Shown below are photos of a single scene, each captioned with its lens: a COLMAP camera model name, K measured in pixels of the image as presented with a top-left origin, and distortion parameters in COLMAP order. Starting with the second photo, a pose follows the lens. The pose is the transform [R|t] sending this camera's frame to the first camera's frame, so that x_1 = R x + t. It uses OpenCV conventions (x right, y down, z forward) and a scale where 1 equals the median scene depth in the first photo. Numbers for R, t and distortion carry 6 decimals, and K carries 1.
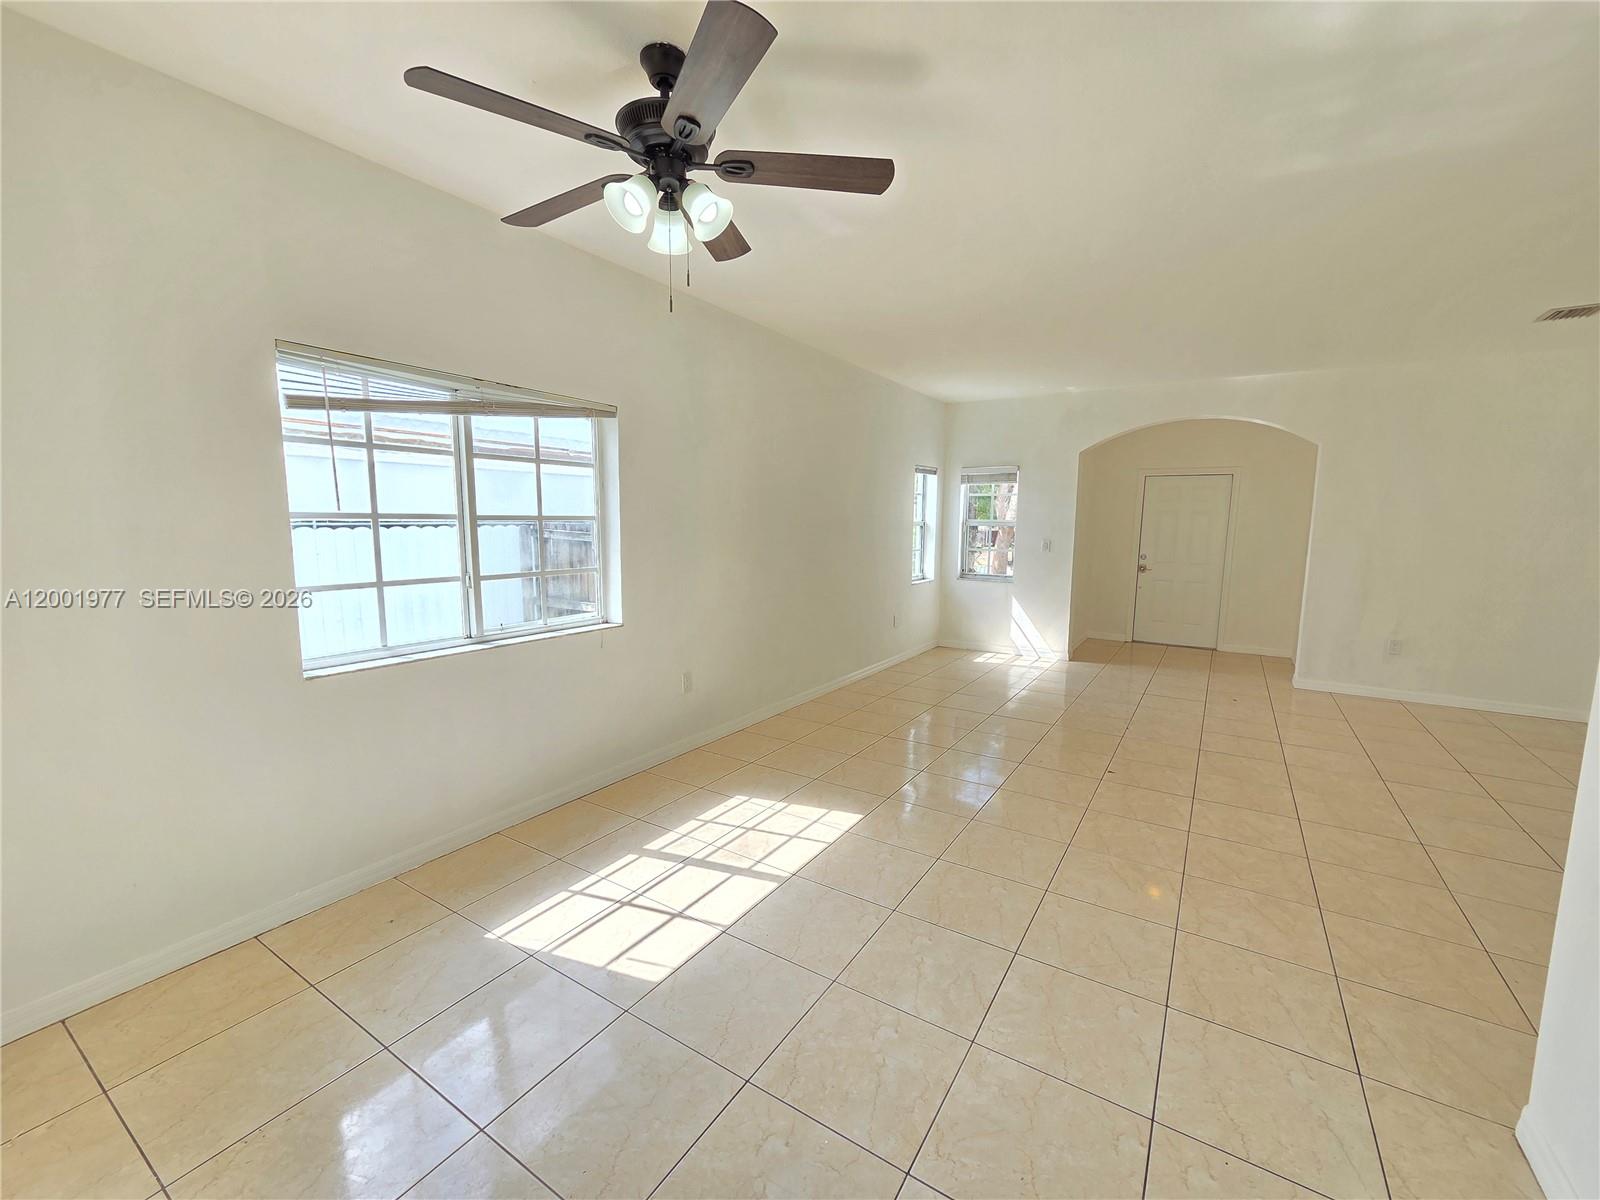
lens RADIAL K [[658.1, 0, 797.5], [0, 658.1, 608.8], [0, 0, 1]] dist [0.003421, 0.001263]
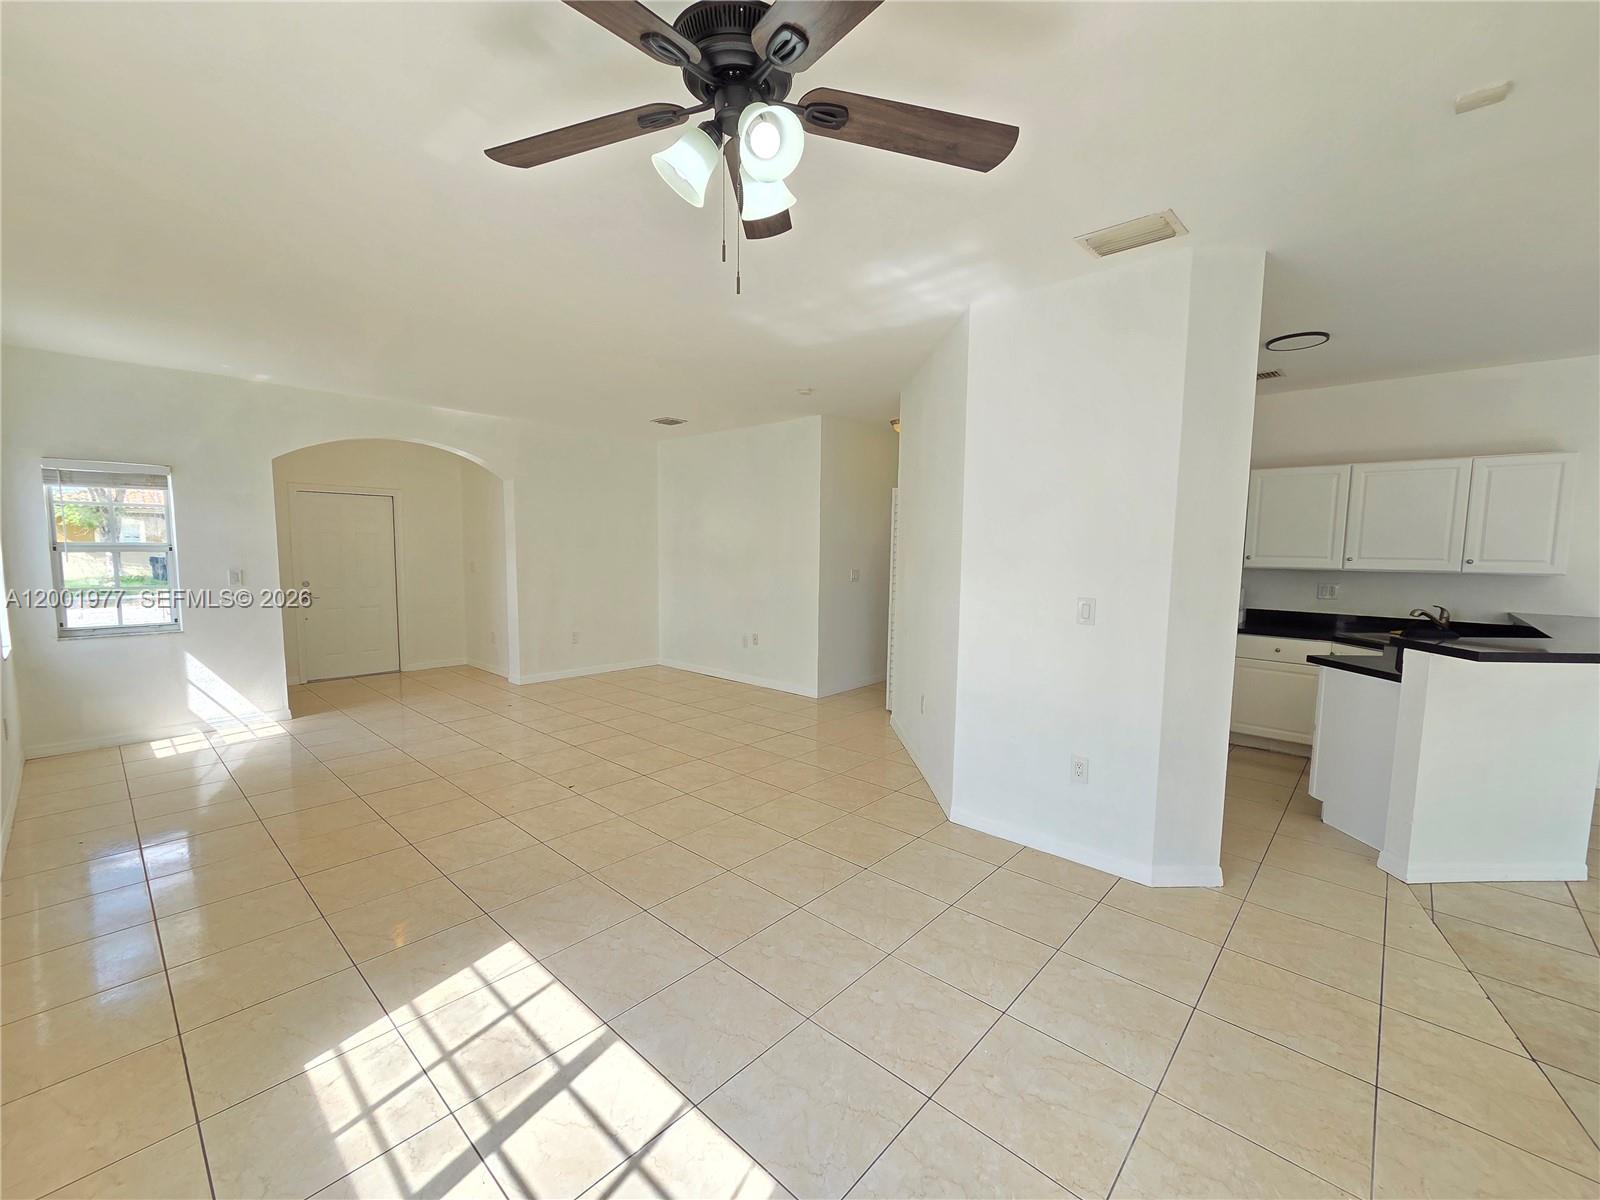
lens RADIAL K [[658.1, 0, 816.6], [0, 658.1, 607.9], [0, 0, 1]] dist [0.003421, 0.001263]
pose [[0.159478, -0.103469, 0.981764, -0.475702], [0.124374, 0.988674, 0.083994, -0.076602], [-0.979335, 0.108711, 0.170541, 0.409753]]
